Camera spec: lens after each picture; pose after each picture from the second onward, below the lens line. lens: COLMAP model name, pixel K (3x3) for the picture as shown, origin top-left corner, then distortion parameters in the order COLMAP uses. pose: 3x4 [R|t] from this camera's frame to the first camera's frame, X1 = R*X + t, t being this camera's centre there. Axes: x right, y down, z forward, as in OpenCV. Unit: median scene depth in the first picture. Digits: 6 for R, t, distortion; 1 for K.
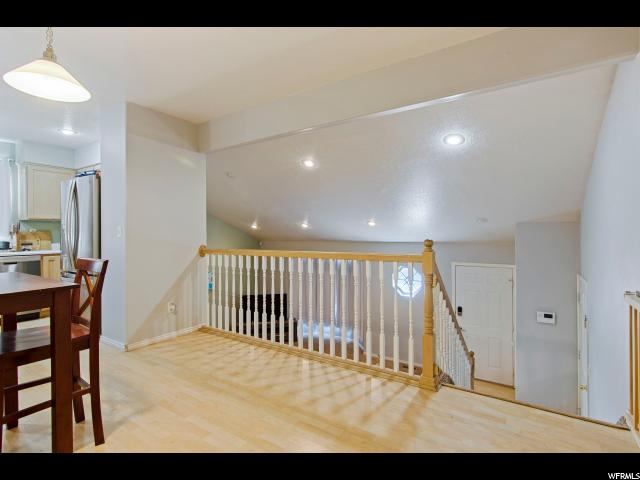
lens RADIAL K [[321.6, 0, 323.7], [0, 321.6, 240.4], [0, 0, 1]] dist [-0.000788, 0.000768]
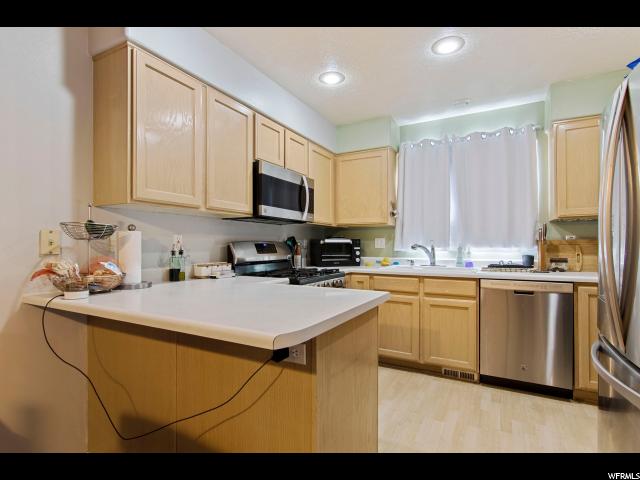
lens RADIAL K [[321.6, 0, 323.7], [0, 321.6, 240.4], [0, 0, 1]] dist [-0.000788, 0.000768]
pose [[0.075761, -0.013302, -0.997037, -0.371705], [-0.019428, 0.999702, -0.014813, -0.008641], [0.996937, 0.020492, 0.075480, 0.534412]]
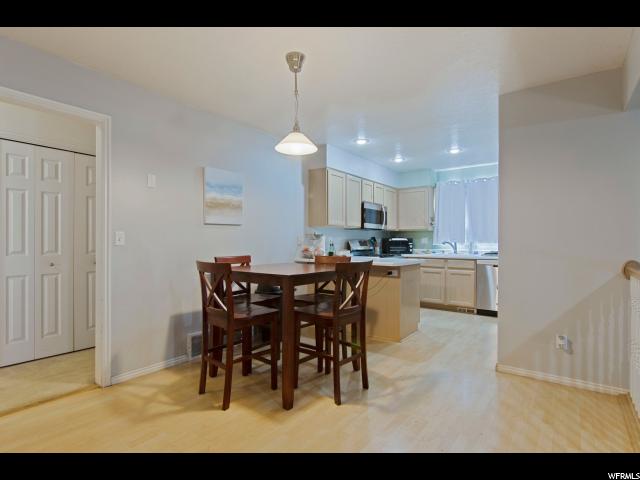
lens RADIAL K [[321.6, 0, 323.7], [0, 321.6, 240.4], [0, 0, 1]] dist [-0.000788, 0.000768]
pose [[-0.074907, -0.002227, -0.997188, 0.235095], [-0.021146, 0.999776, -0.000644, -0.007522], [0.996966, 0.021038, -0.074937, 0.410933]]
